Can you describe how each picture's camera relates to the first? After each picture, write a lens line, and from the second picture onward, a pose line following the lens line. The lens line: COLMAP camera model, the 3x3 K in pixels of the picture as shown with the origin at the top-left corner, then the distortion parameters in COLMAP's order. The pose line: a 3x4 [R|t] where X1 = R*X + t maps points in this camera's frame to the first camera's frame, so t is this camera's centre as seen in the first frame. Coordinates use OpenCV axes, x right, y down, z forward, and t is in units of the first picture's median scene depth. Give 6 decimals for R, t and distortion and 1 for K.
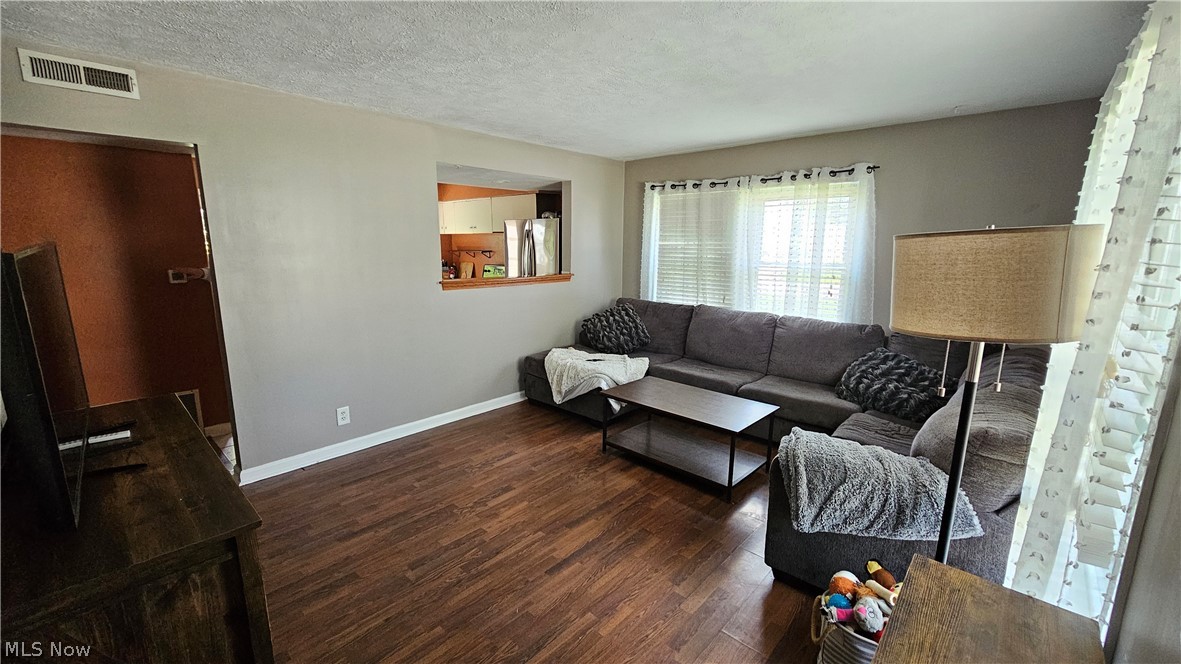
lens RADIAL K [[482.8, 0, 585.4], [0, 482.8, 332.3], [0, 0, 1]] dist [-0.001231, -0.000394]
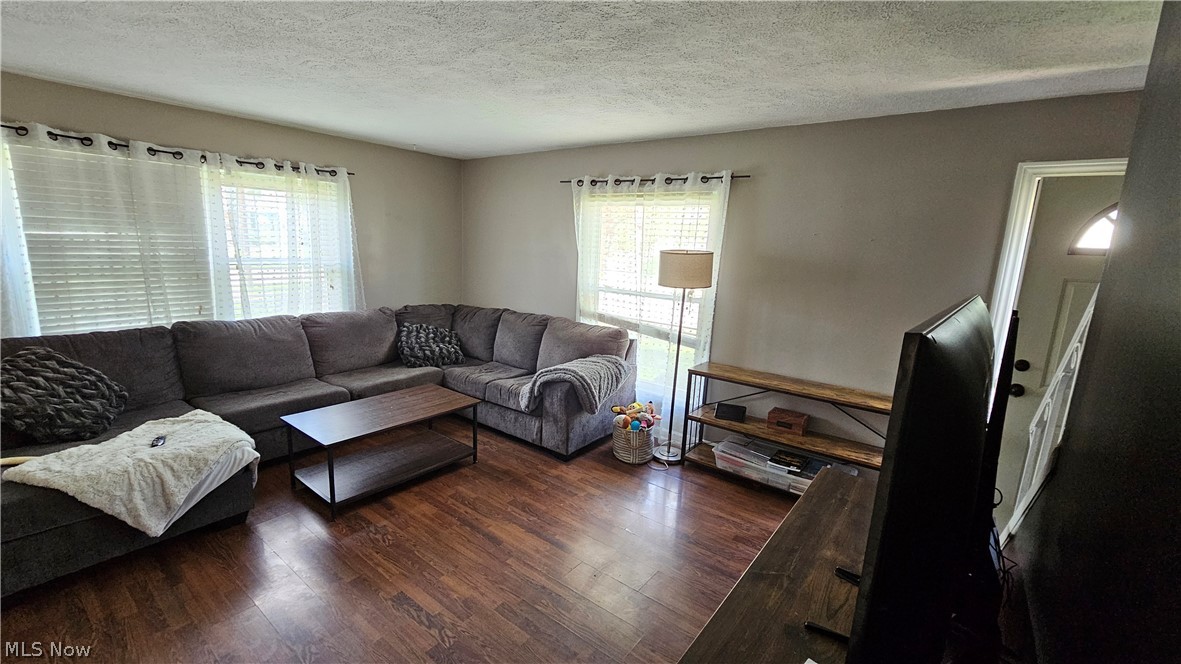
lens RADIAL K [[482.8, 0, 583.9], [0, 482.8, 331.4], [0, 0, 1]] dist [-0.001231, -0.000394]
pose [[-0.080733, -0.192631, 0.977944, -0.715884], [0.142449, 0.968846, 0.202599, -0.145360], [-0.986504, 0.155664, -0.050778, 0.632213]]
